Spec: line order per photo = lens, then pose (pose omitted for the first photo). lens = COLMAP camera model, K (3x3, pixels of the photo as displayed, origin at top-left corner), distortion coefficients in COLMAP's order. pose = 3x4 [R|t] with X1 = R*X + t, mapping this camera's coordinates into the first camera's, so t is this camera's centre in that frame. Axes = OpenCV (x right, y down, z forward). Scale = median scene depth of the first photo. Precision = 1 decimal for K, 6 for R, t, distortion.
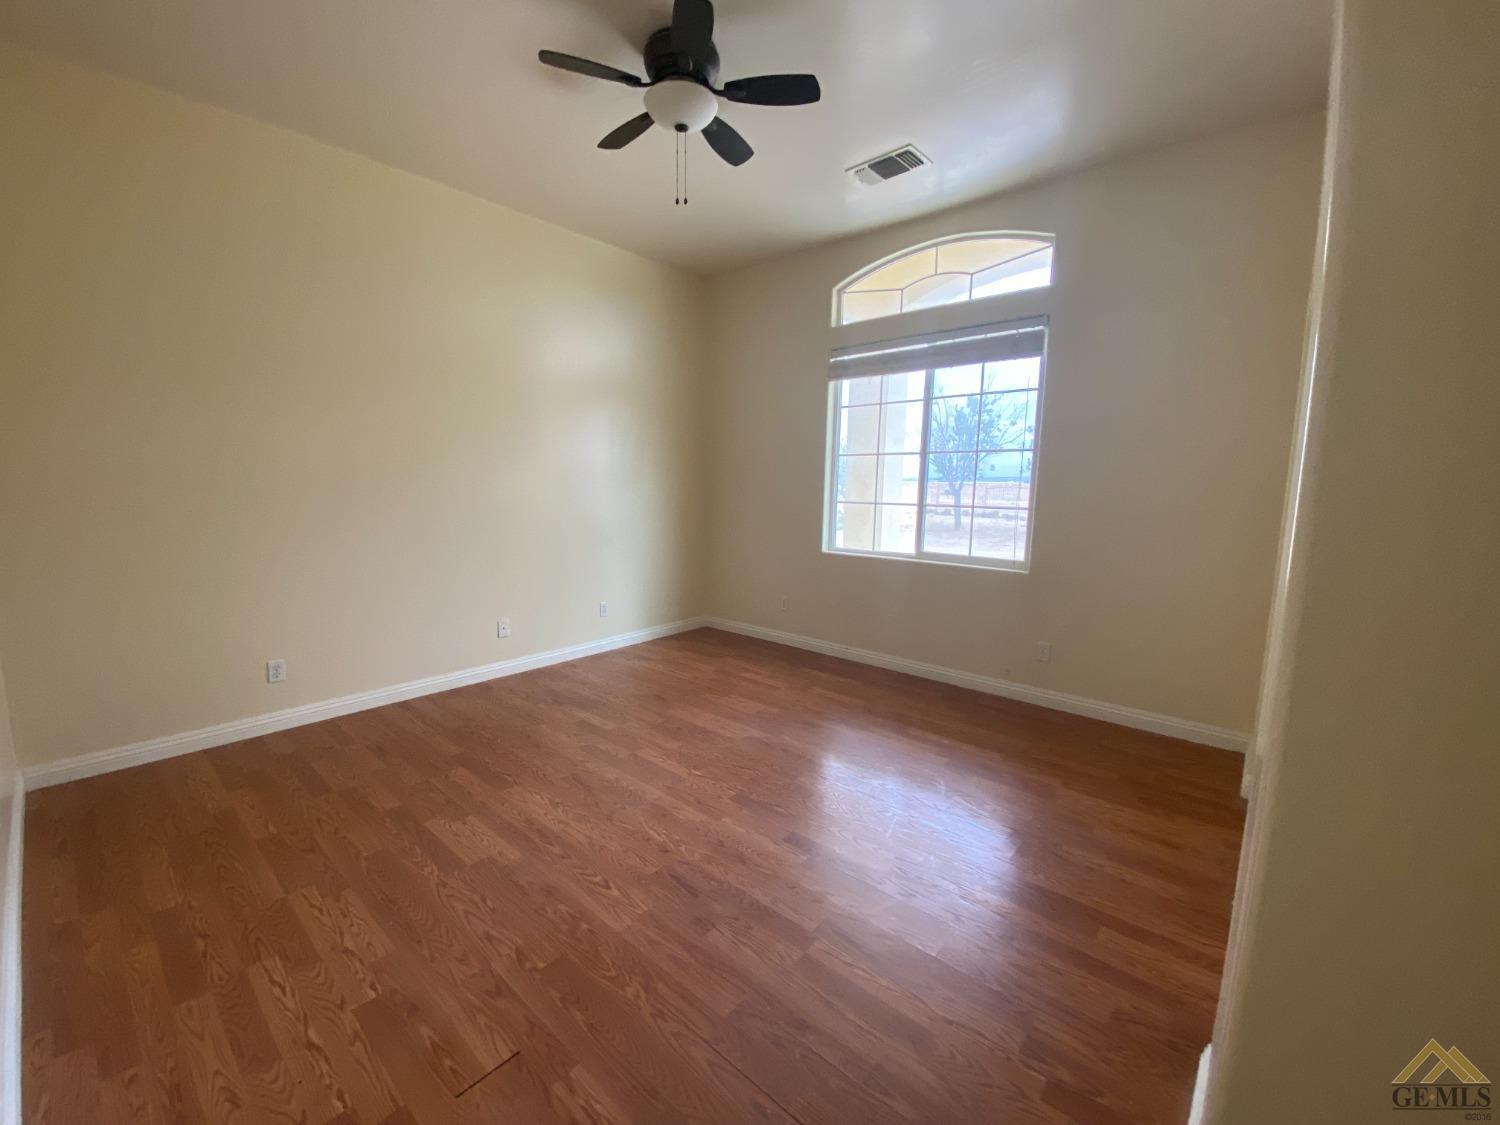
lens RADIAL K [[603.1, 0, 748.4], [0, 603.1, 563.3], [0, 0, 1]] dist [0.064415, -0.043898]
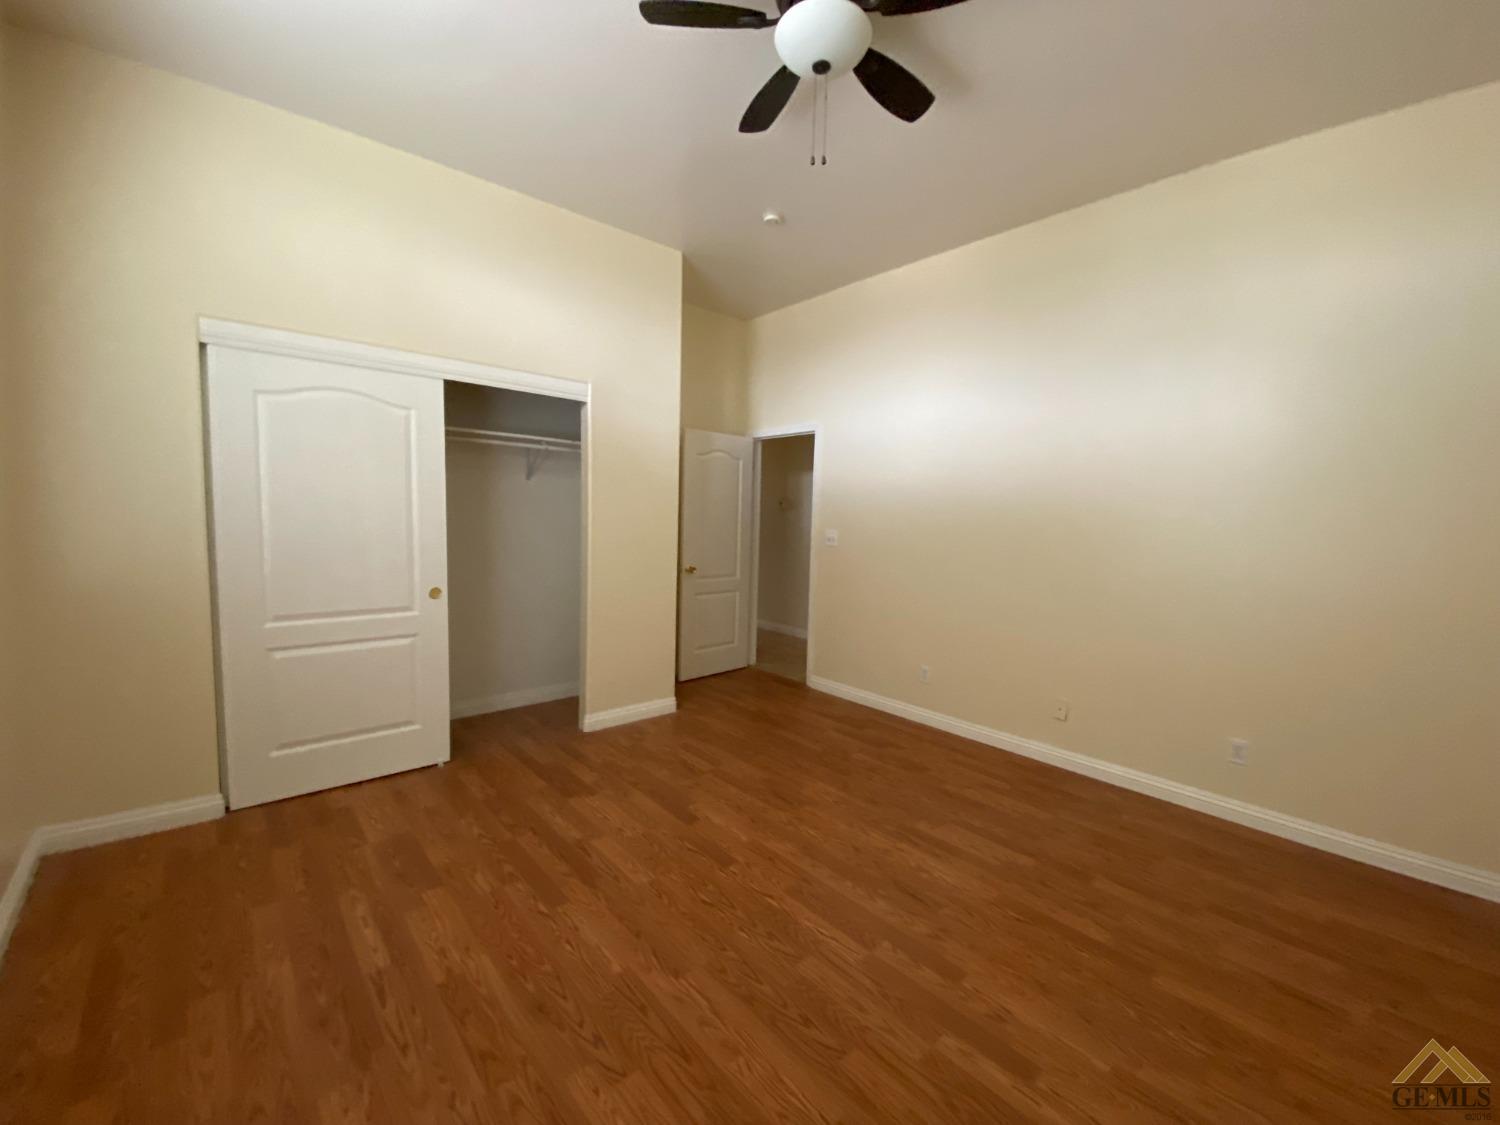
lens RADIAL K [[603.1, 0, 748.4], [0, 603.1, 563.3], [0, 0, 1]] dist [0.064415, -0.043898]
pose [[-0.990347, -0.051431, 0.128715, -0.141253], [-0.022379, 0.975759, 0.217700, -0.254291], [-0.136791, 0.212718, -0.967491, 1.772990]]
